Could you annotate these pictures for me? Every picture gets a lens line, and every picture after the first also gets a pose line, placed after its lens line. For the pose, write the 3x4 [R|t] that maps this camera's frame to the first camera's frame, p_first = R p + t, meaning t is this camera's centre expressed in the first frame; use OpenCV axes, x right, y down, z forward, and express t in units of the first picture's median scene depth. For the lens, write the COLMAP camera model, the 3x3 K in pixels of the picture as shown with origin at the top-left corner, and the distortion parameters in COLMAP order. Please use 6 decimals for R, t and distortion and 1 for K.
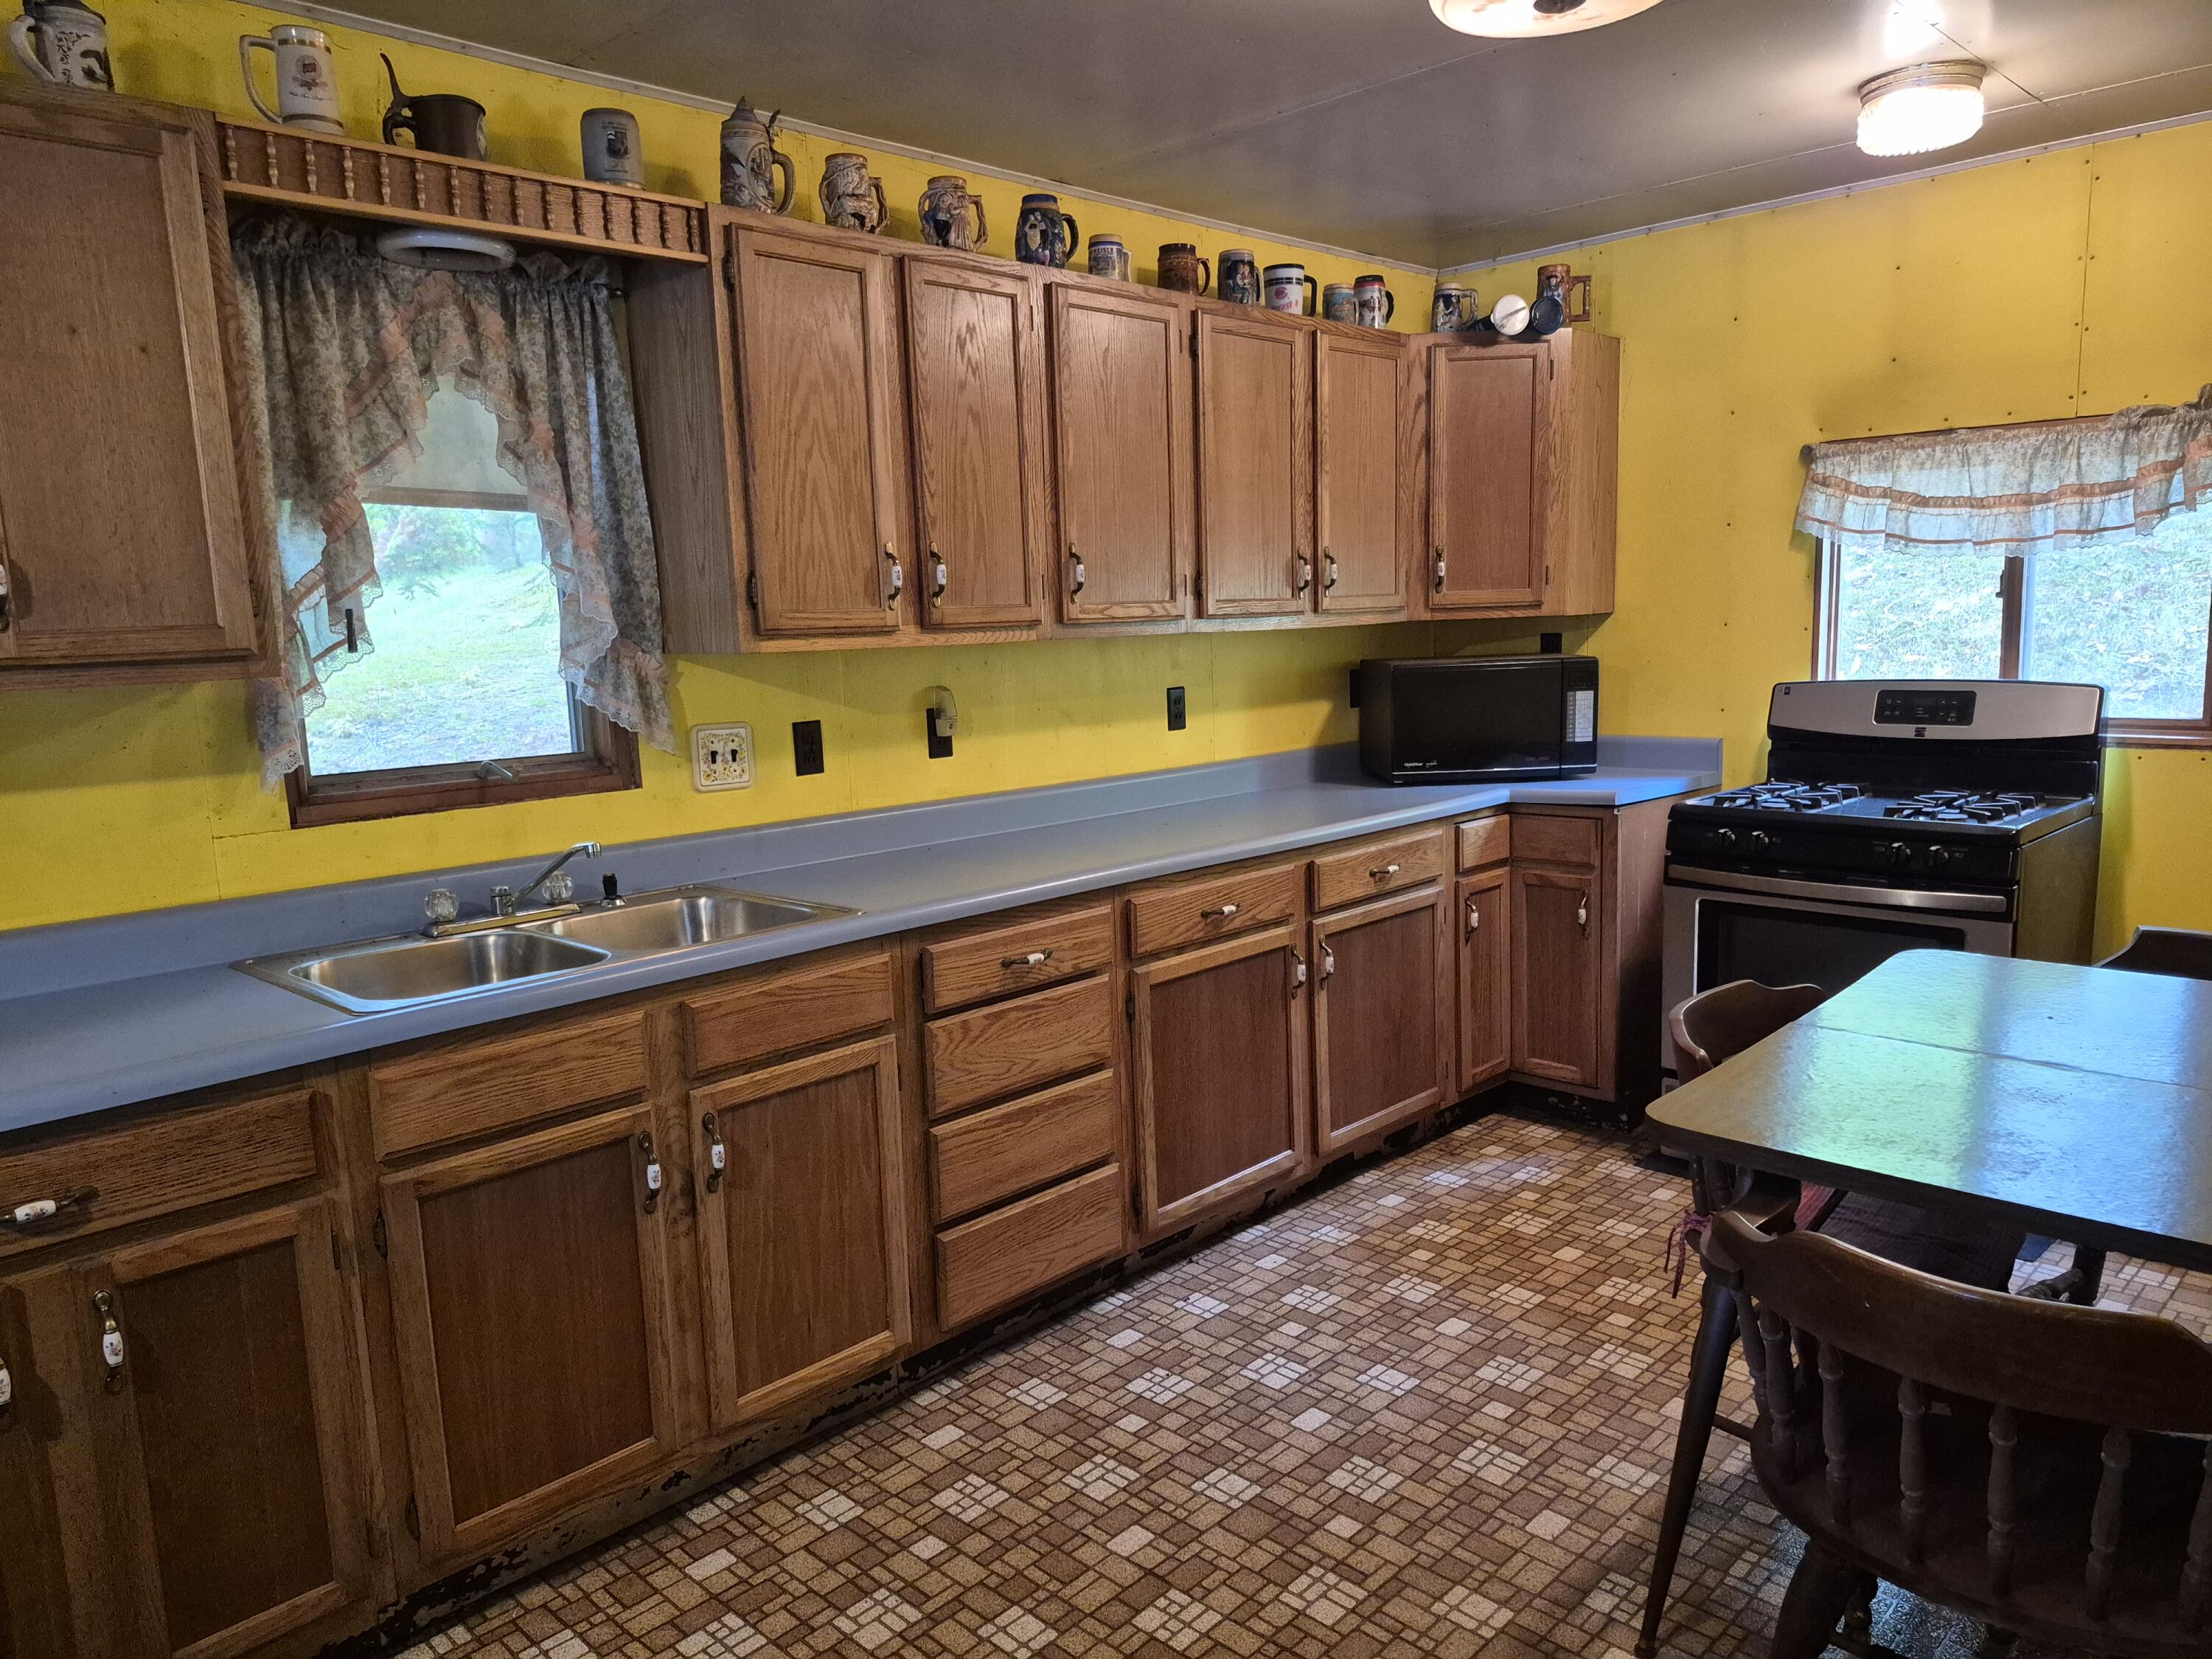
lens RADIAL K [[1473.5, 0, 1093.5], [0, 1473.5, 820.3], [0, 0, 1]] dist [0.006519, -0.015344]
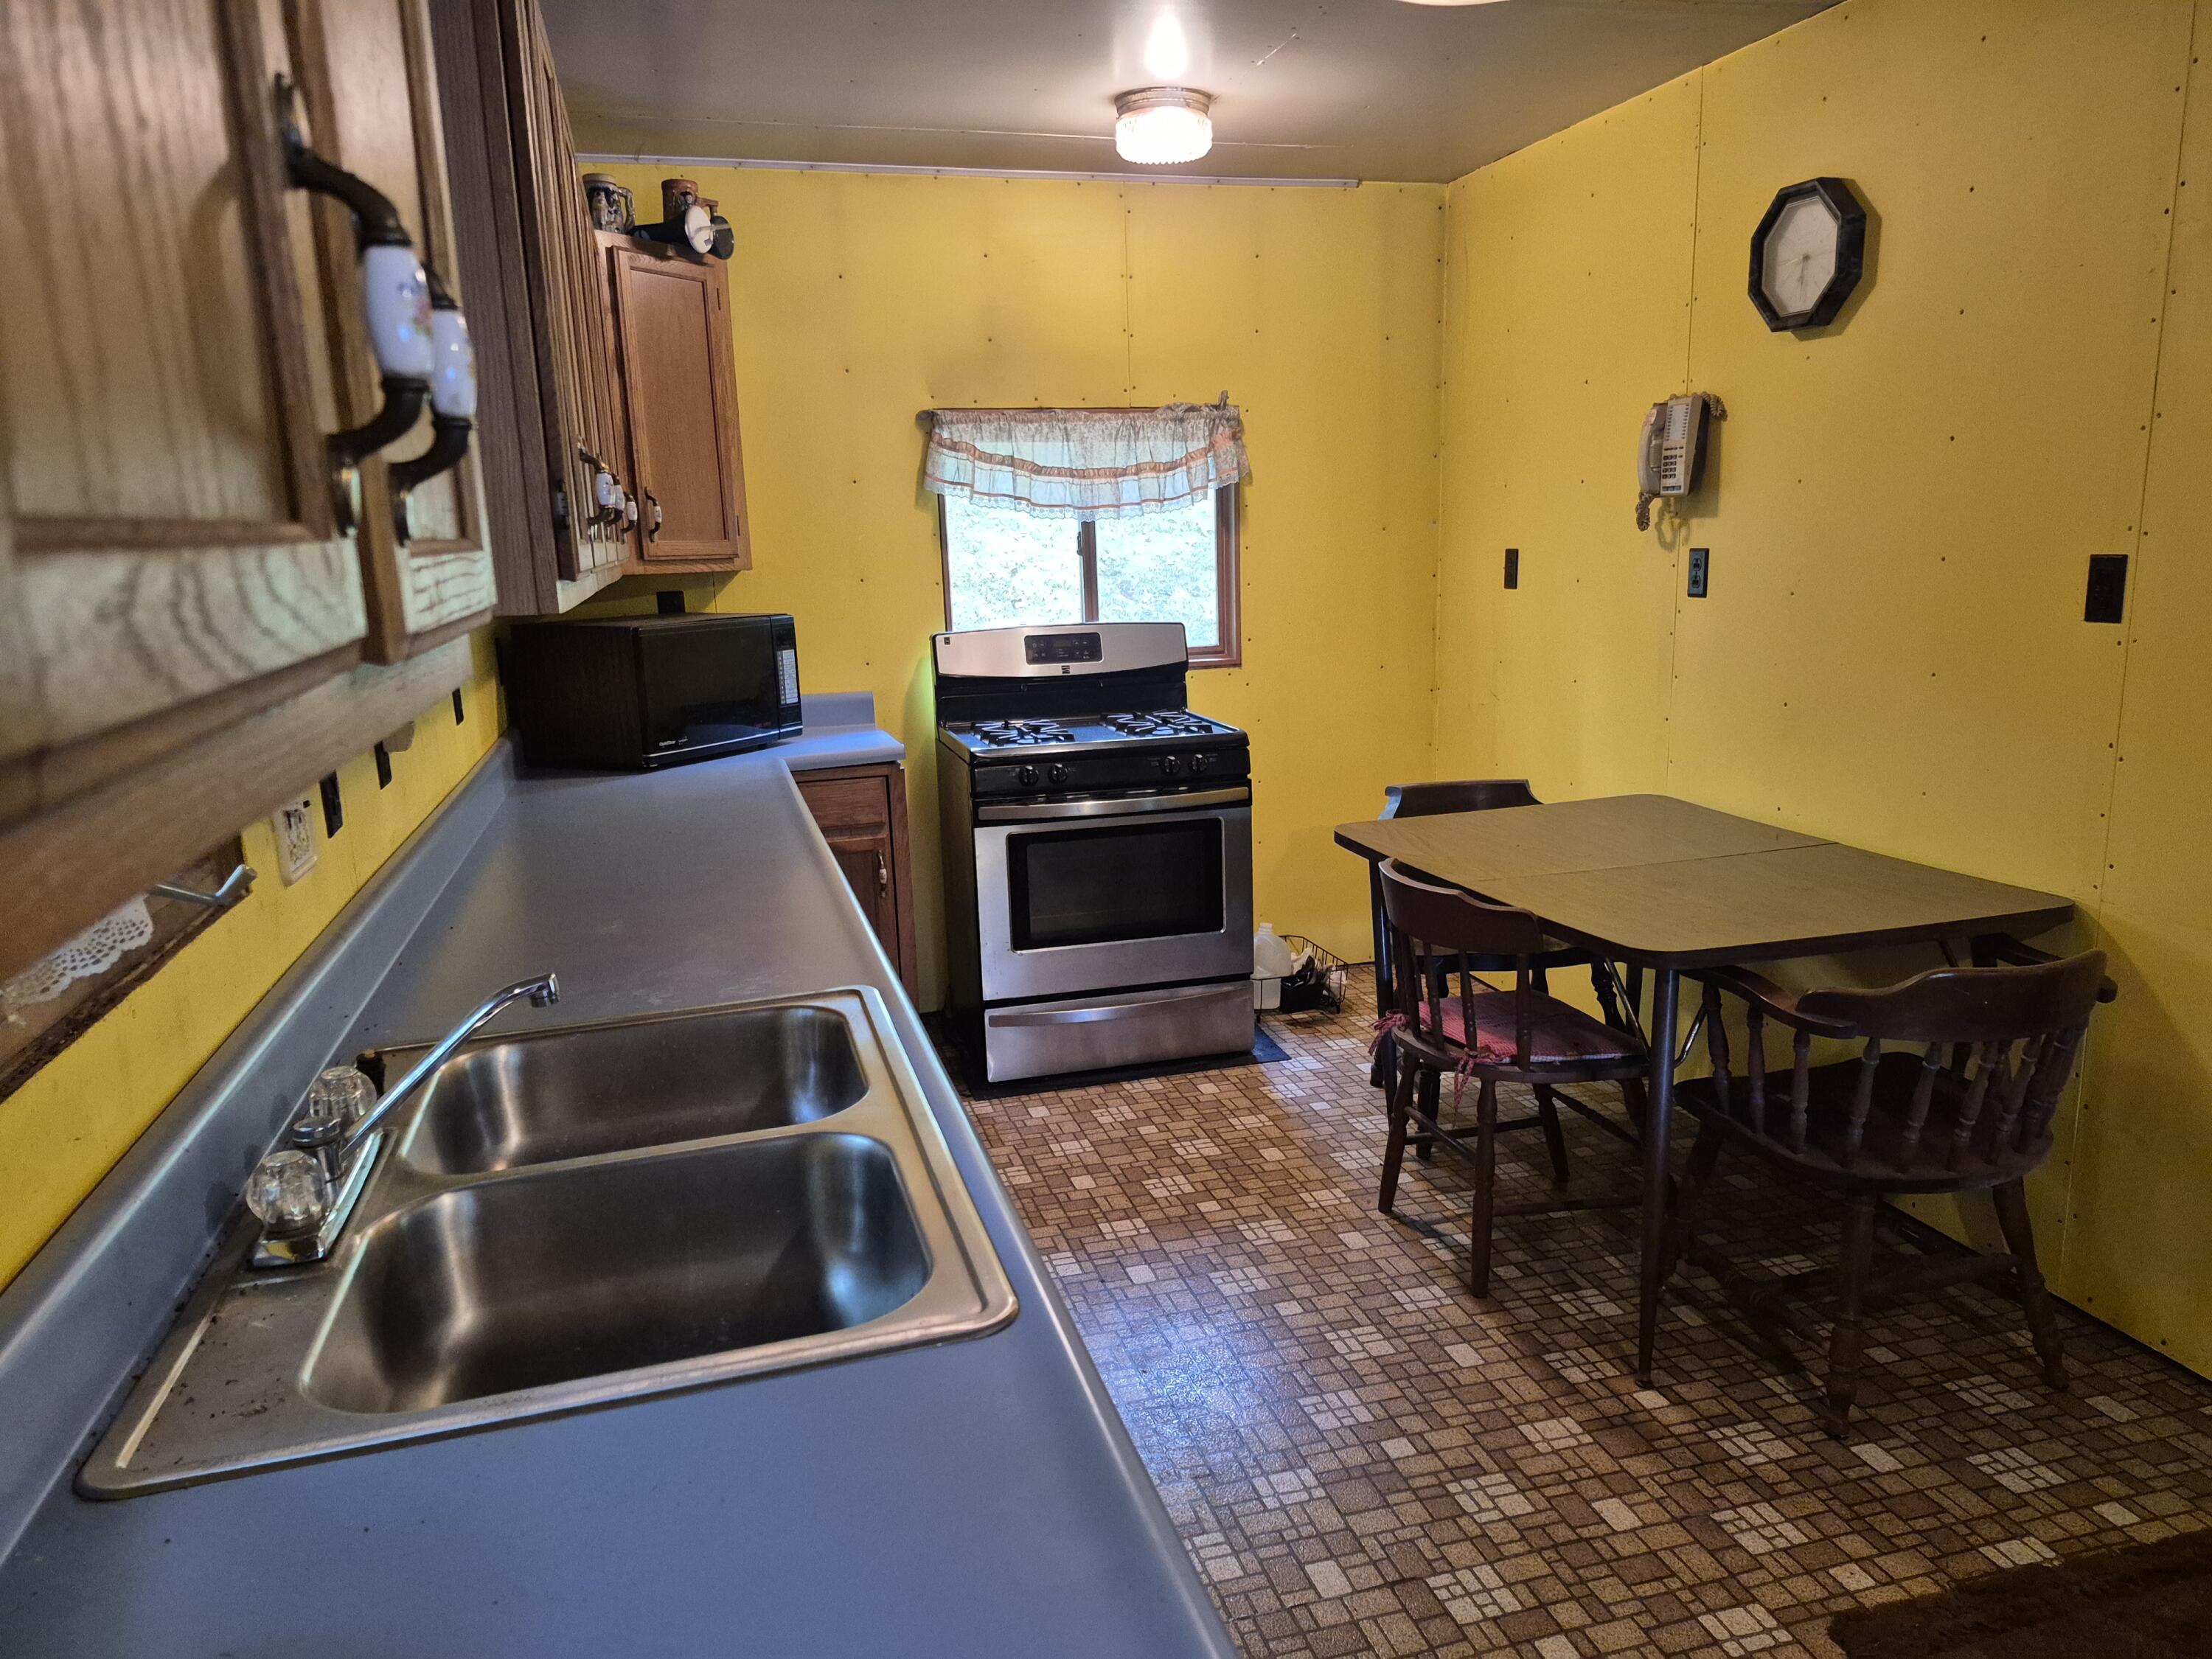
lens RADIAL K [[1473.5, 0, 1099.6], [0, 1473.5, 853.5], [0, 0, 1]] dist [0.006519, -0.015344]
pose [[0.510316, -0.155131, 0.845879, -0.437449], [0.131654, 0.986094, 0.101420, -0.030814], [-0.849850, 0.059607, 0.523644, 0.375032]]
